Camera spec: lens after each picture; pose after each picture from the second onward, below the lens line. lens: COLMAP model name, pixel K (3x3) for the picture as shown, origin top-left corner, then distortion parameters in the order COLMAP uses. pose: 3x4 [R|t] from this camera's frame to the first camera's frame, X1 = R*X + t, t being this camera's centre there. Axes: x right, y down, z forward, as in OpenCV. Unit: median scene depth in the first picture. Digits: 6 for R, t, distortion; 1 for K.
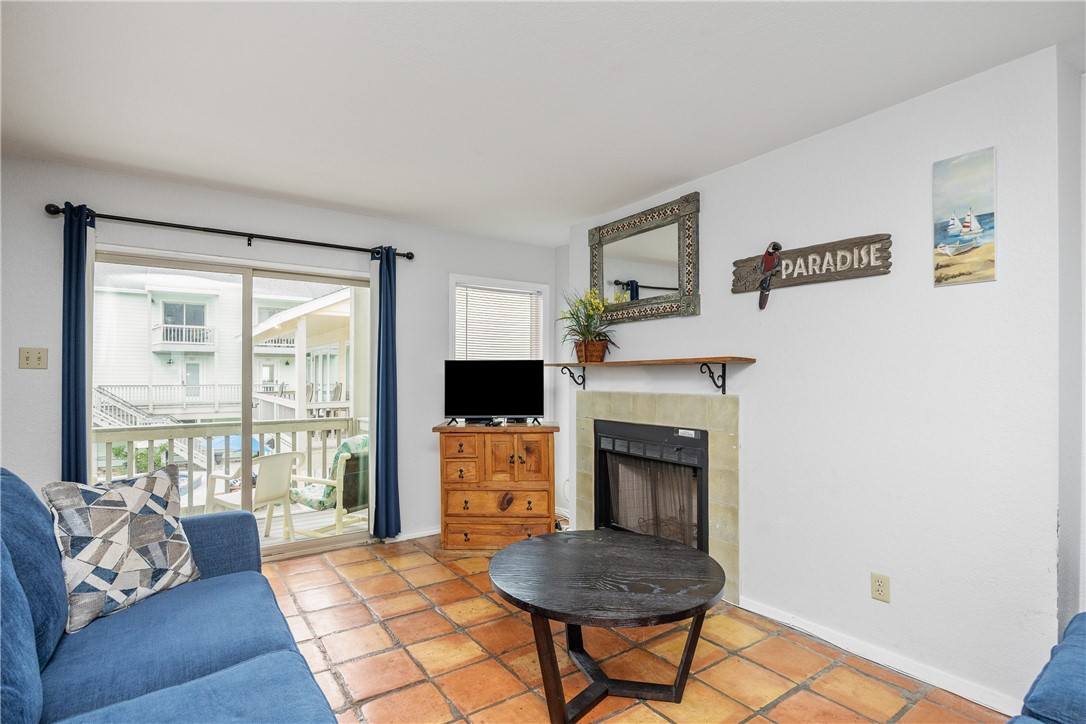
lens RADIAL K [[532.8, 0, 539.6], [0, 532.8, 369.6], [0, 0, 1]] dist [-0.011077, 0.002143]
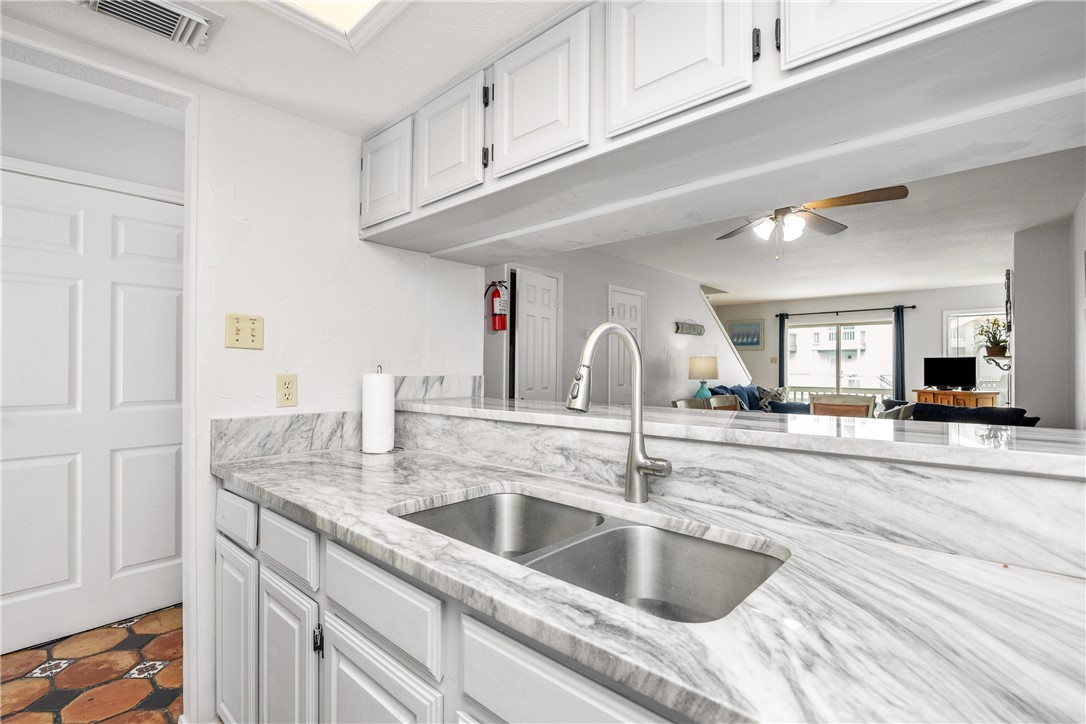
lens RADIAL K [[497.6, 0, 541.5], [0, 497.6, 363.3], [0, 0, 1]] dist [-0.013562, 0.001986]
pose [[0.211196, -0.007177, -0.977417, 1.530554], [0.007115, 0.999958, -0.005805, 0.005079], [0.977418, -0.005729, 0.211238, -0.938283]]
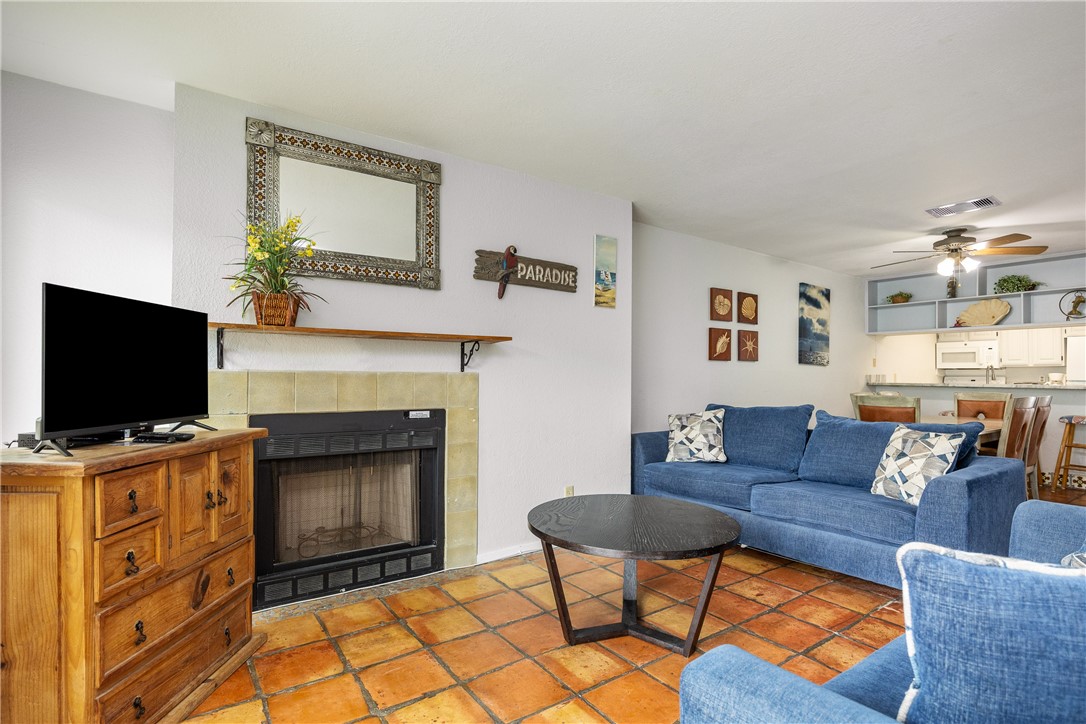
lens RADIAL K [[532.8, 0, 539.1], [0, 532.8, 371.9], [0, 0, 1]] dist [-0.011077, 0.002143]
pose [[-0.005489, 0.010156, 0.999933, -0.611667], [-0.015254, 0.999831, -0.010238, 0.047643], [-0.999869, -0.015309, -0.005333, 0.741998]]
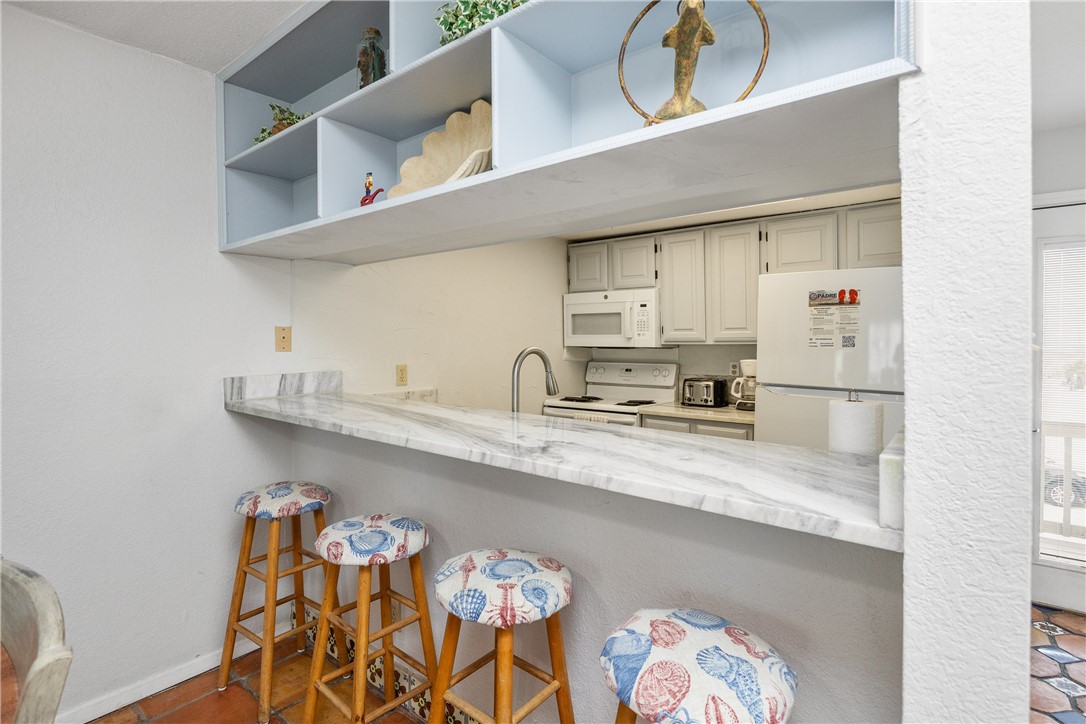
lens RADIAL K [[532.8, 0, 542.5], [0, 532.8, 344.1], [0, 0, 1]] dist [-0.011077, 0.002143]
pose [[-0.285520, -0.004905, 0.958360, 0.655762], [-0.008779, 0.999958, 0.002502, -0.025924], [-0.958333, -0.007699, -0.285551, -0.677861]]
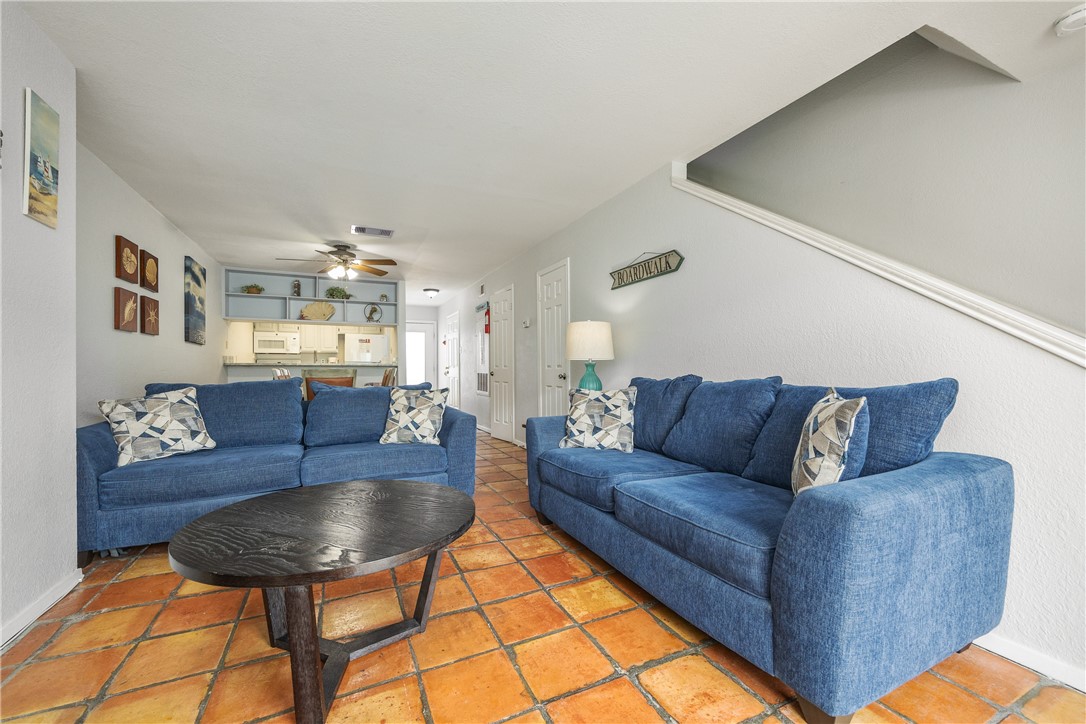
lens RADIAL K [[436.4, 0, 542.5], [0, 436.4, 366.6], [0, 0, 1]] dist [0.002794, 0.000320]
pose [[-0.984993, 0.004708, 0.172528, -0.202492], [0.003238, 0.999956, -0.008800, 0.082835], [-0.172562, -0.008109, -0.984965, 1.018860]]
